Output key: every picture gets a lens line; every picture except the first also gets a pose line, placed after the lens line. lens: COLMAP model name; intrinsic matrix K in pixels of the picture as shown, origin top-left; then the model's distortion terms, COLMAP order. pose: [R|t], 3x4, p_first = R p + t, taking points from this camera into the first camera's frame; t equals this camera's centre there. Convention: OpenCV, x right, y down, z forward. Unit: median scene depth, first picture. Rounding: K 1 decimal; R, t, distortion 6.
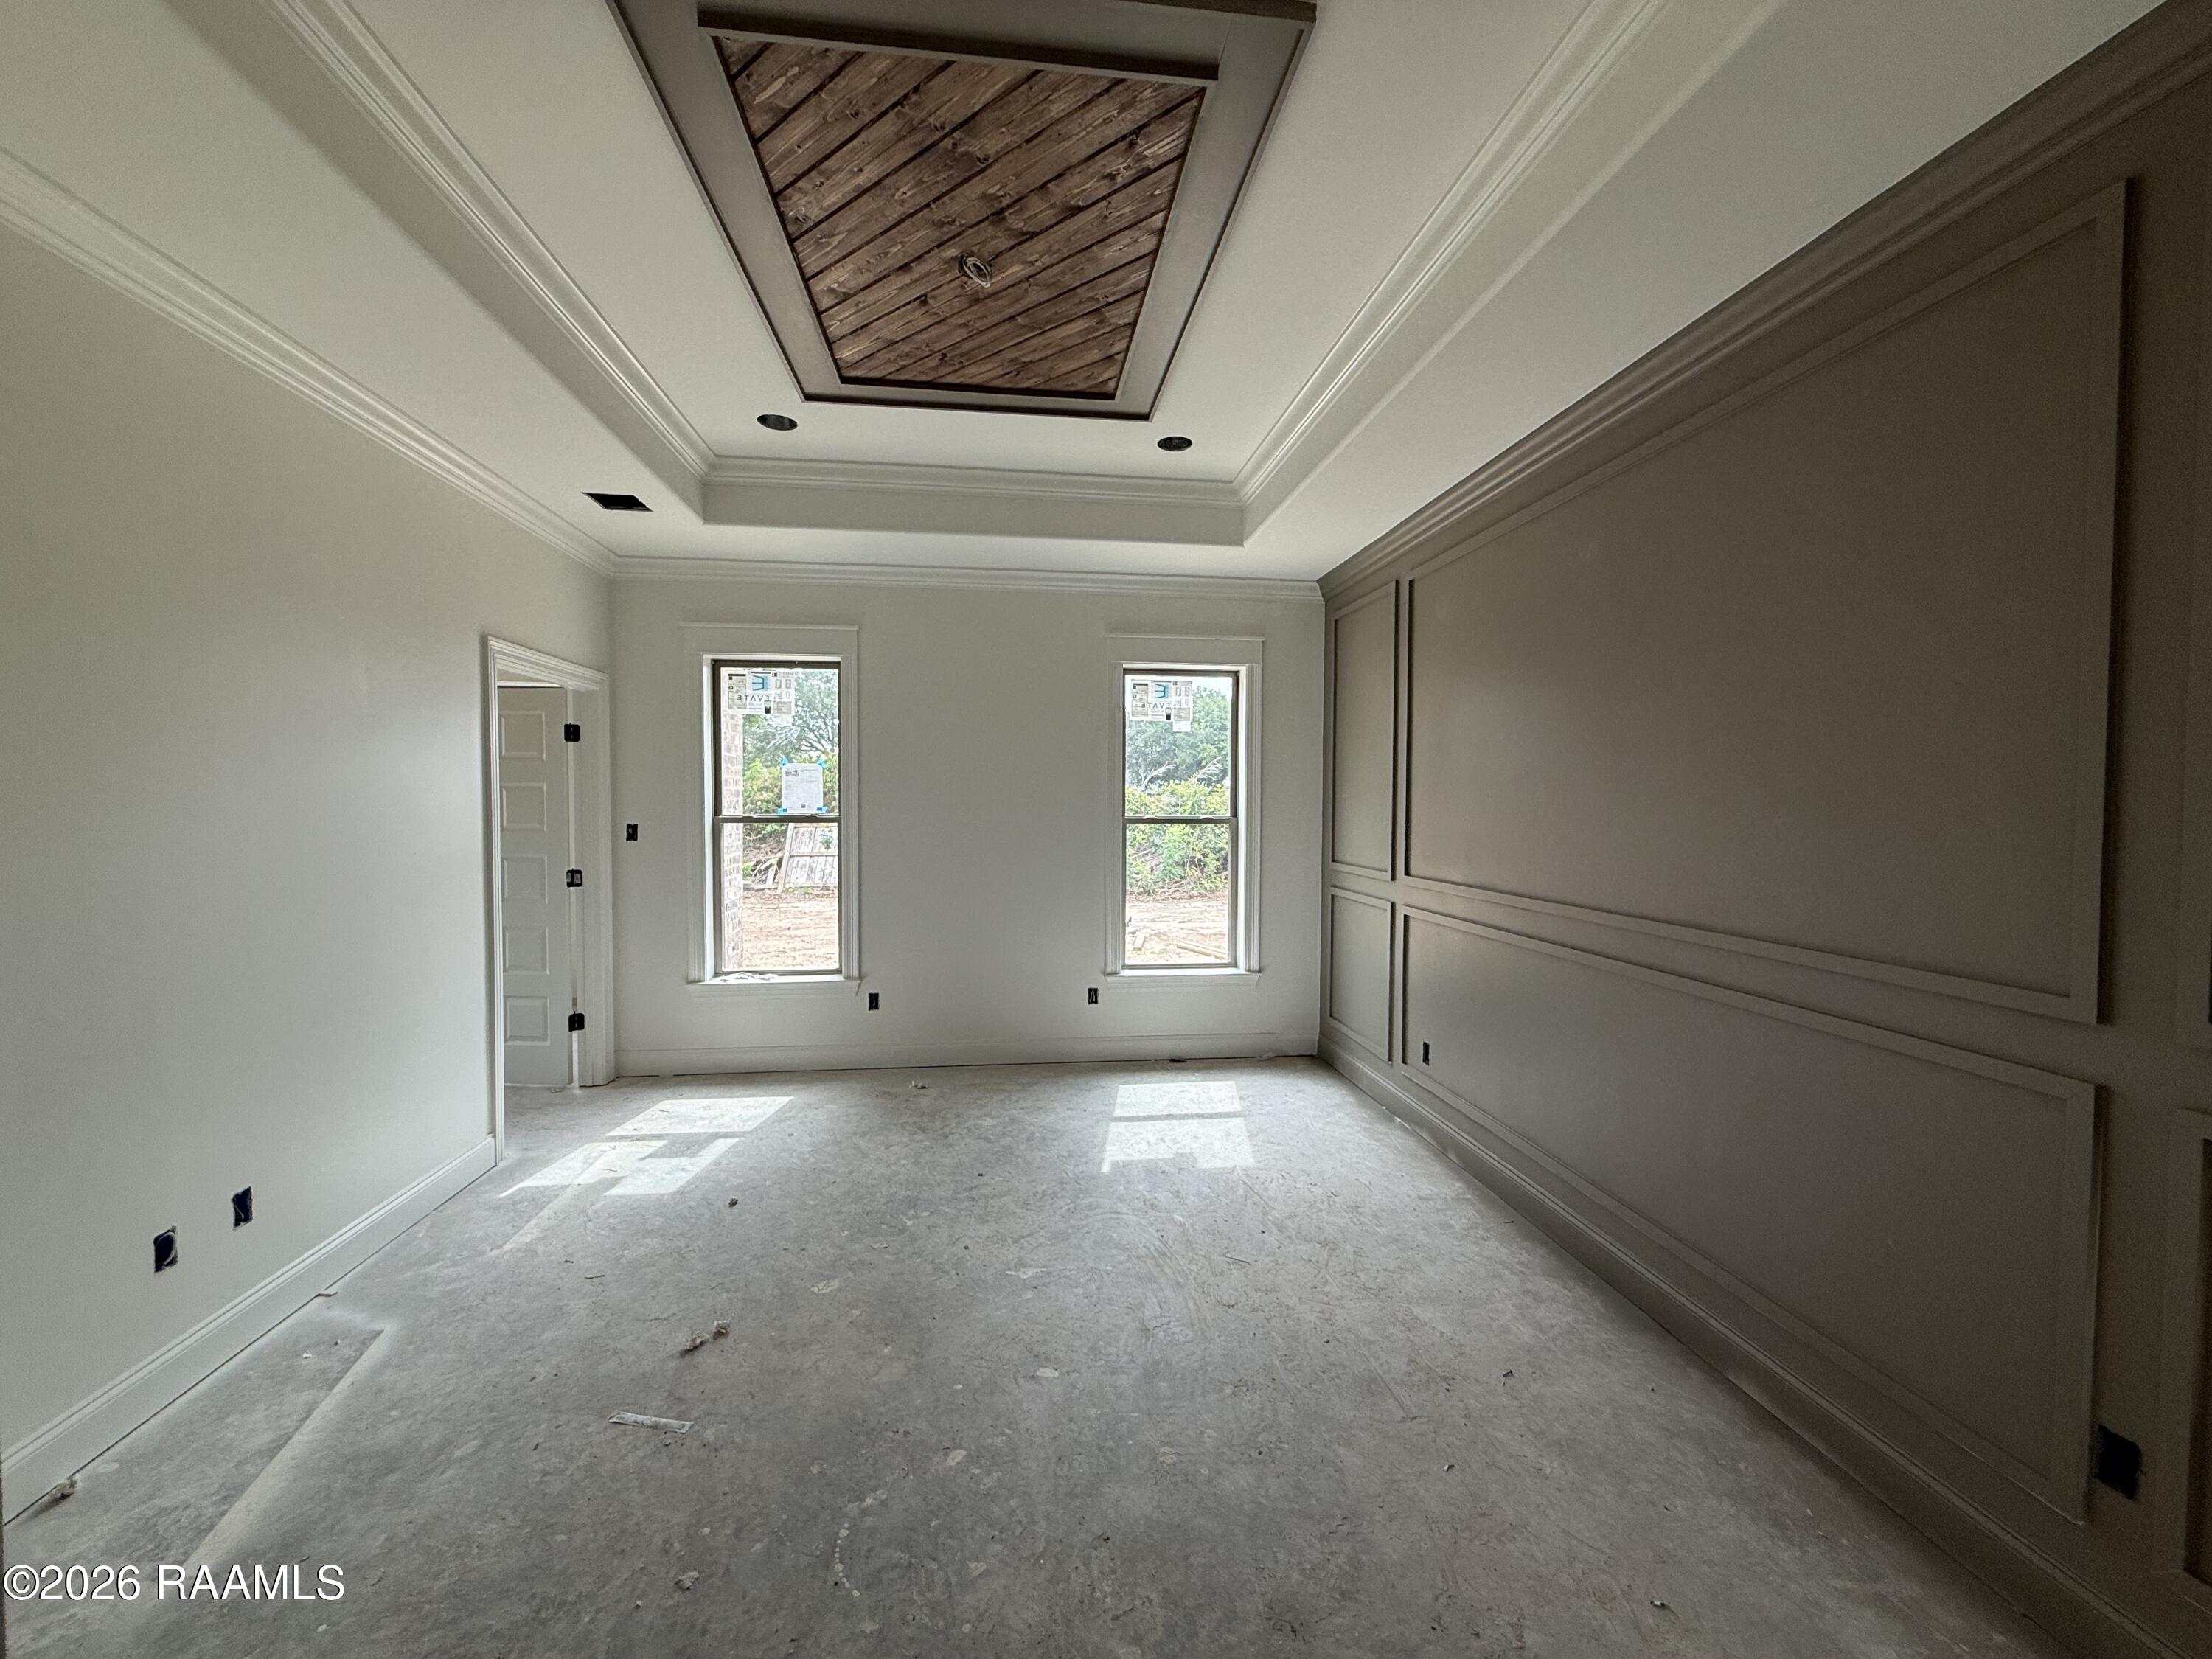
lens RADIAL K [[879.4, 0, 1098.5], [0, 879.4, 826.8], [0, 0, 1]] dist [0.001594, -0.000257]
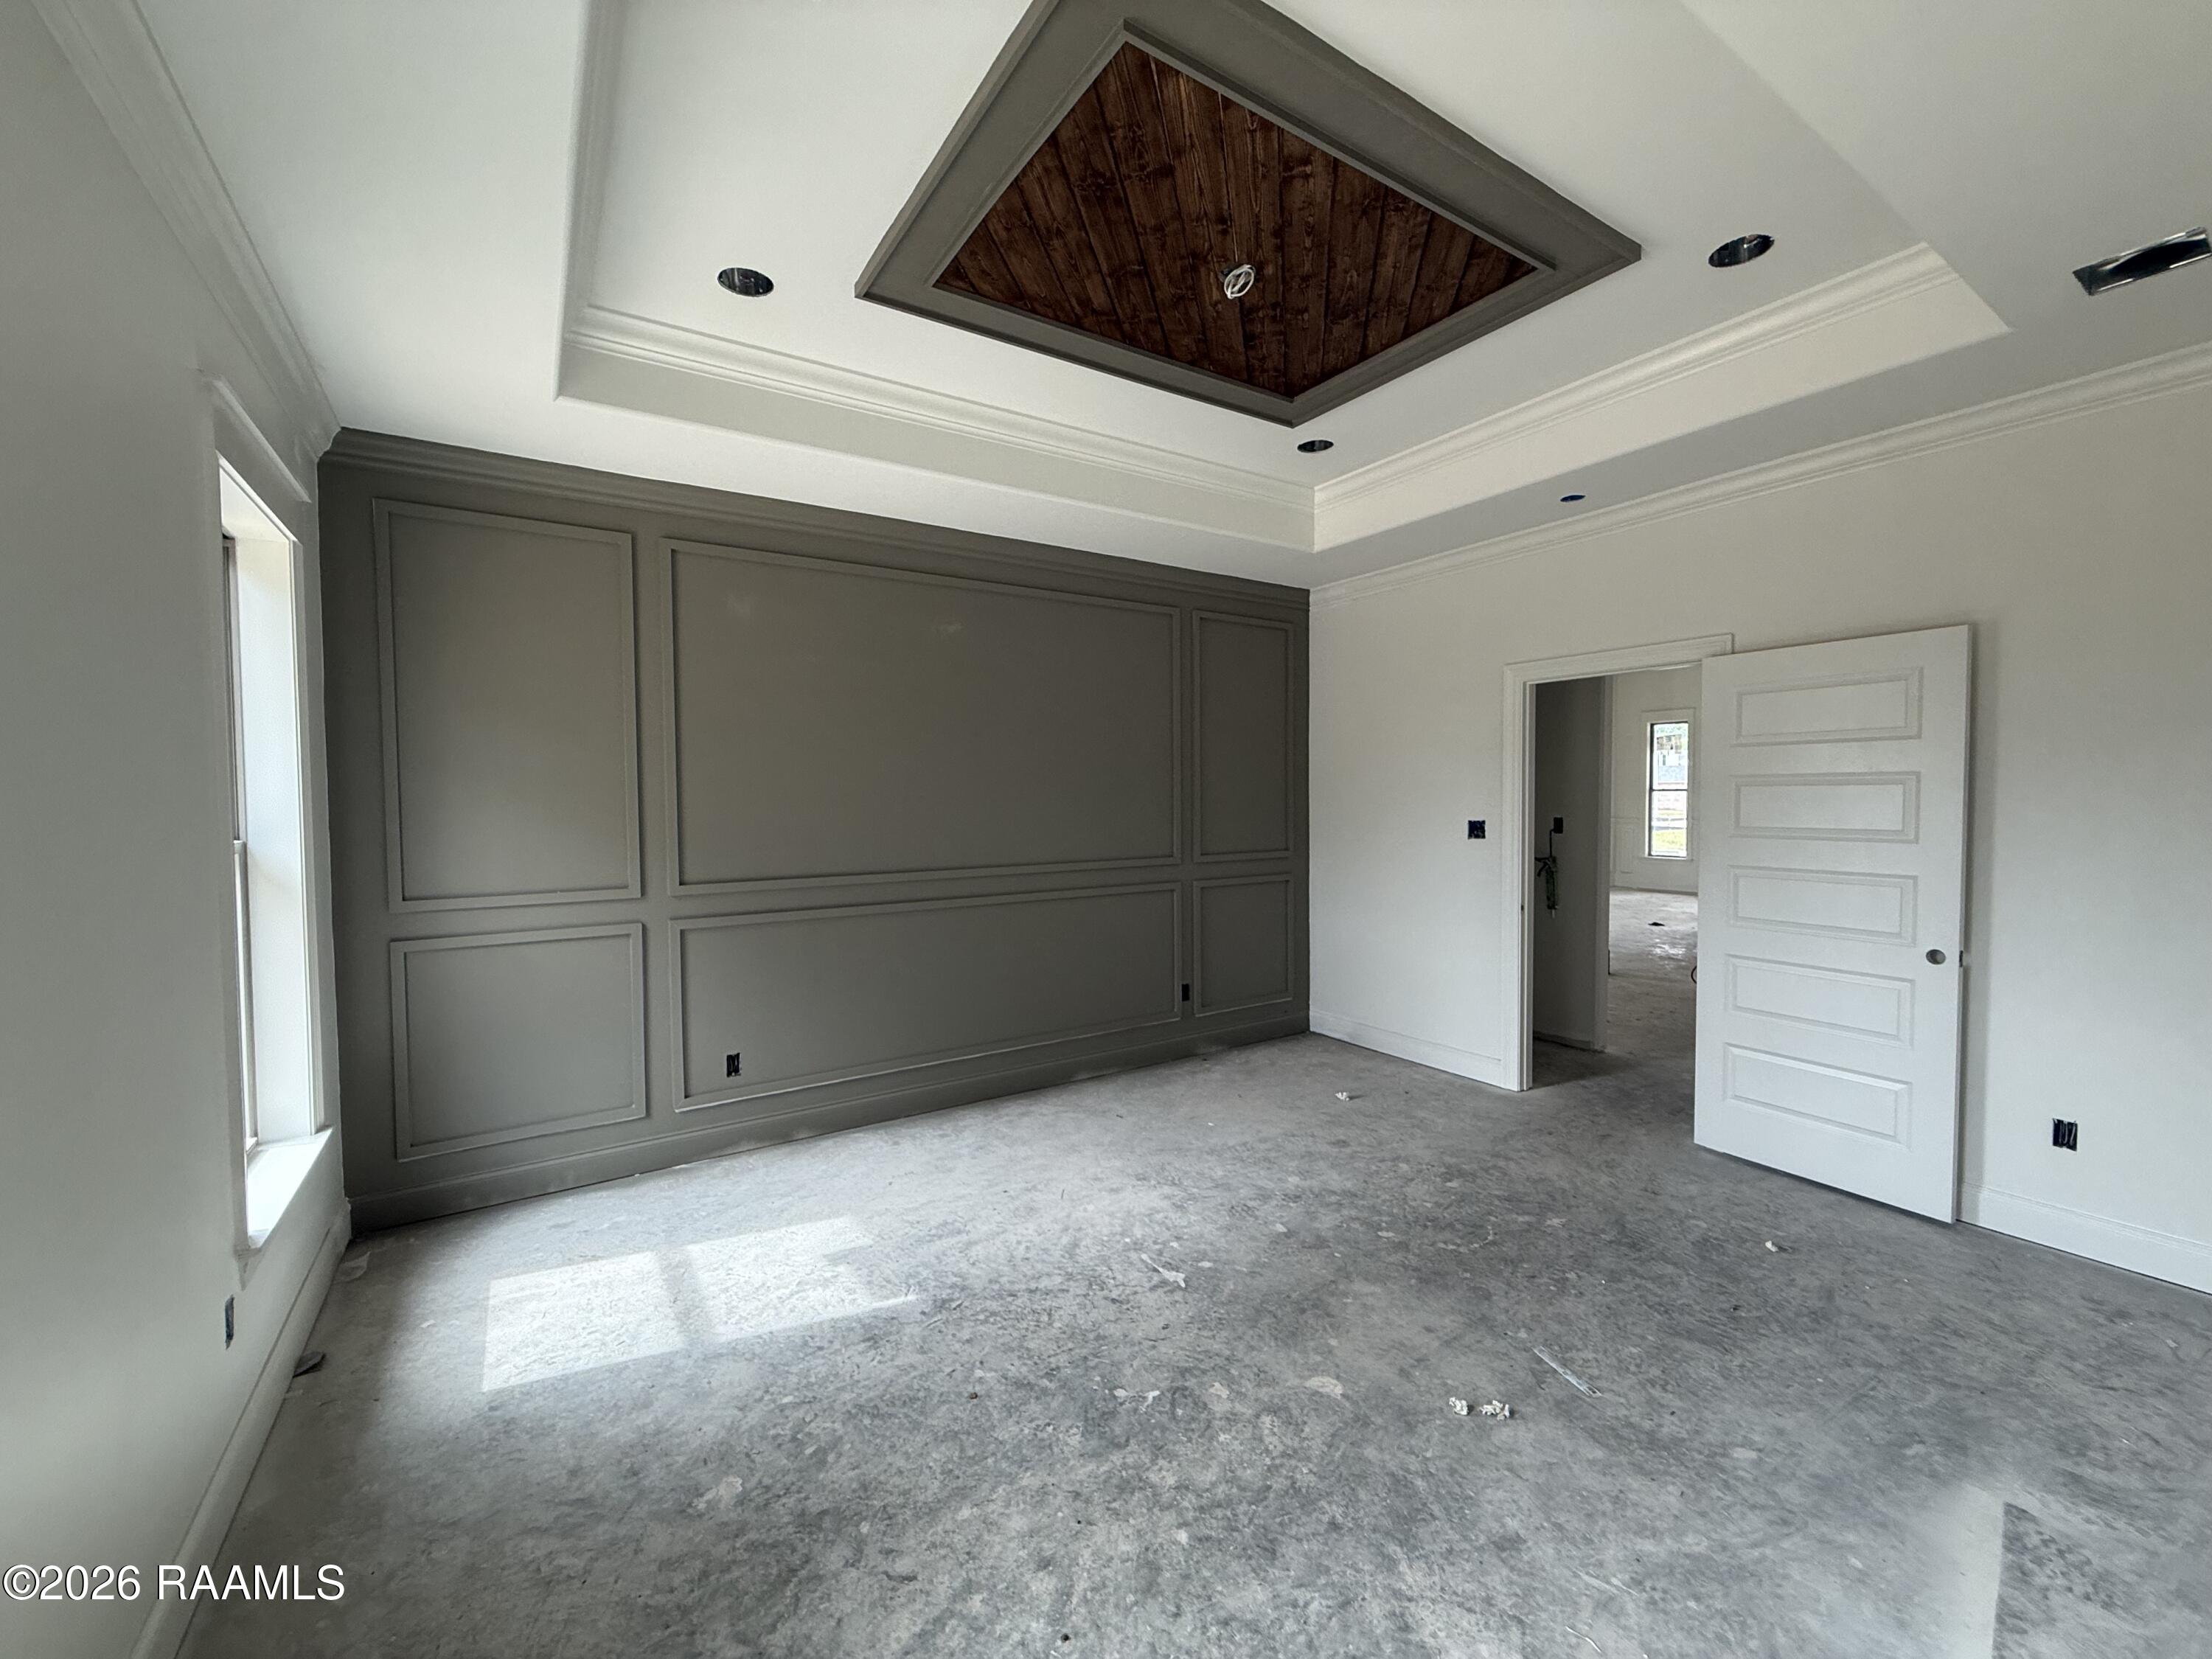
lens RADIAL K [[879.4, 0, 1098.5], [0, 879.4, 826.8], [0, 0, 1]] dist [0.001594, -0.000257]
pose [[-0.436910, -0.032961, 0.898901, -0.768154], [0.035752, 0.997902, 0.053968, -0.044426], [-0.898794, 0.055717, -0.434815, 1.239561]]
